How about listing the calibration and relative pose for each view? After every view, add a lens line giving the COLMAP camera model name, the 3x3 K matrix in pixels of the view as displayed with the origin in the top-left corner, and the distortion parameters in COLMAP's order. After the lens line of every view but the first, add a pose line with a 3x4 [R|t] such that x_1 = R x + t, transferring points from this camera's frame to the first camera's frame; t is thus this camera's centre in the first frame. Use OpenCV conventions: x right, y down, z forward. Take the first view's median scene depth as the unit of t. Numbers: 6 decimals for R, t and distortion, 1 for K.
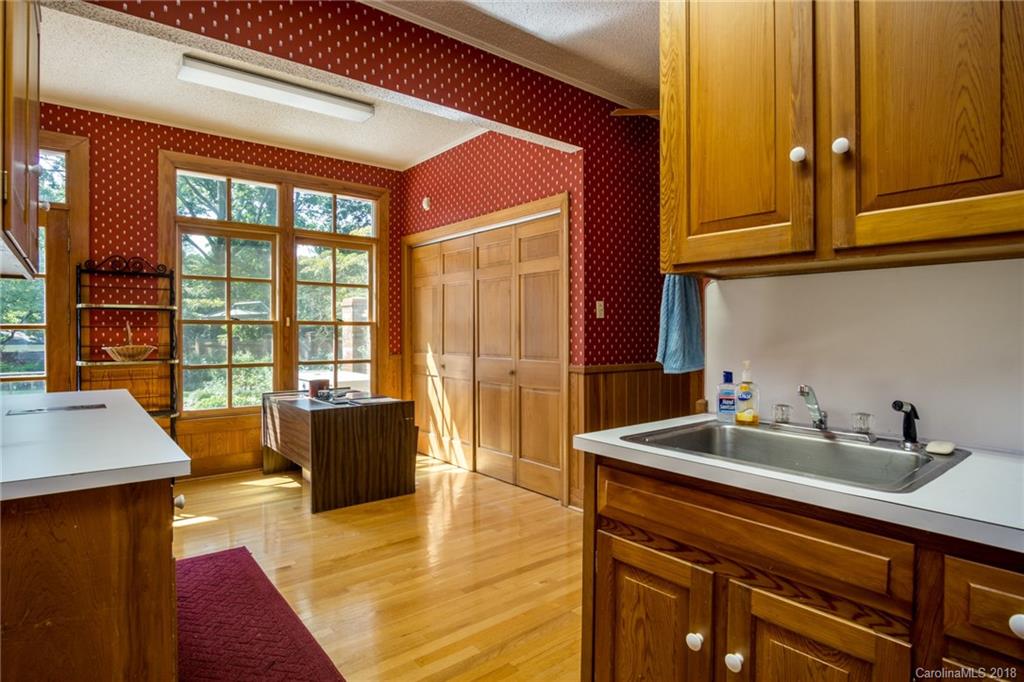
lens RADIAL K [[555.6, 0, 507.3], [0, 555.6, 338.7], [0, 0, 1]] dist [-0.028331, -0.000235]
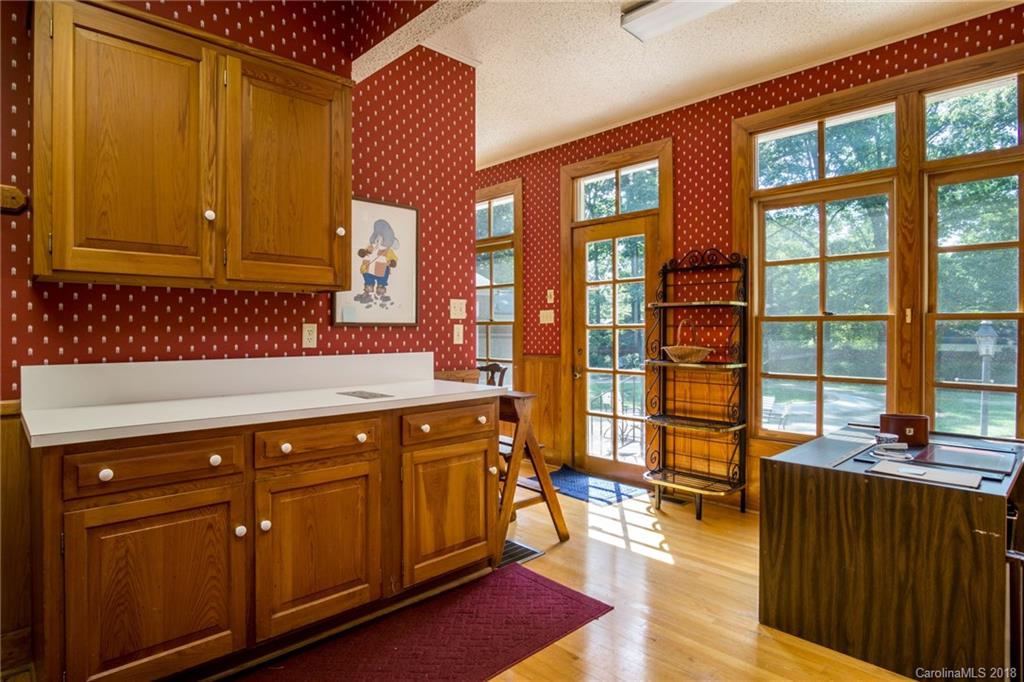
lens RADIAL K [[555.6, 0, 507.3], [0, 555.6, 339.0], [0, 0, 1]] dist [-0.028331, -0.000235]
pose [[0.077338, 0.017456, -0.996852, 0.219107], [-0.013446, 0.999774, 0.016464, -0.010340], [0.996914, 0.012131, 0.077556, 0.607179]]
